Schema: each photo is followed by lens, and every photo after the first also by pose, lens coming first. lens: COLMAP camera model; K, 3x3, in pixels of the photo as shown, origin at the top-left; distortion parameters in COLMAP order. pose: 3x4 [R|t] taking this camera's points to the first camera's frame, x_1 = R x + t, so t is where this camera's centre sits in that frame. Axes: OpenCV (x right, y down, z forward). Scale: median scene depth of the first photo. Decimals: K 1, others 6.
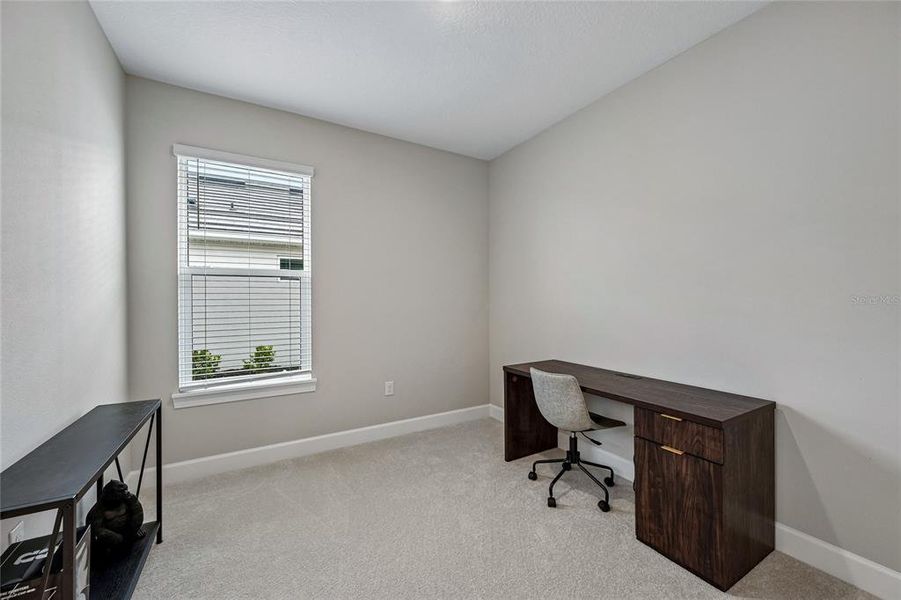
lens RADIAL K [[355.4, 0, 450.6], [0, 355.4, 301.1], [0, 0, 1]] dist [0.000274, 0.000144]
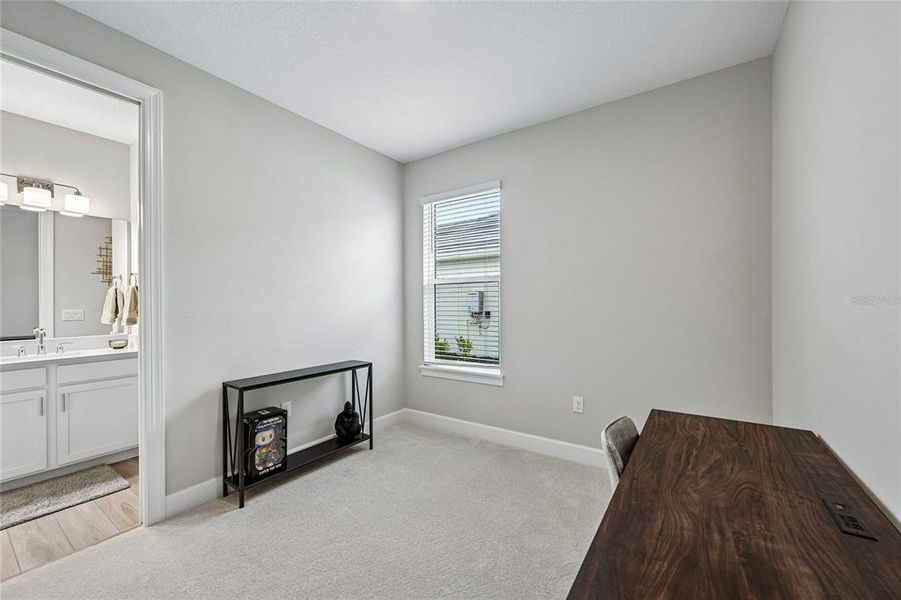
lens RADIAL K [[355.4, 0, 450.6], [0, 355.4, 301.1], [0, 0, 1]] dist [0.000274, 0.000144]
pose [[0.423757, -0.002119, -0.905773, 0.561341], [0.003208, 0.999995, -0.000839, -0.005345], [0.905770, -0.002550, 0.423762, 0.425470]]
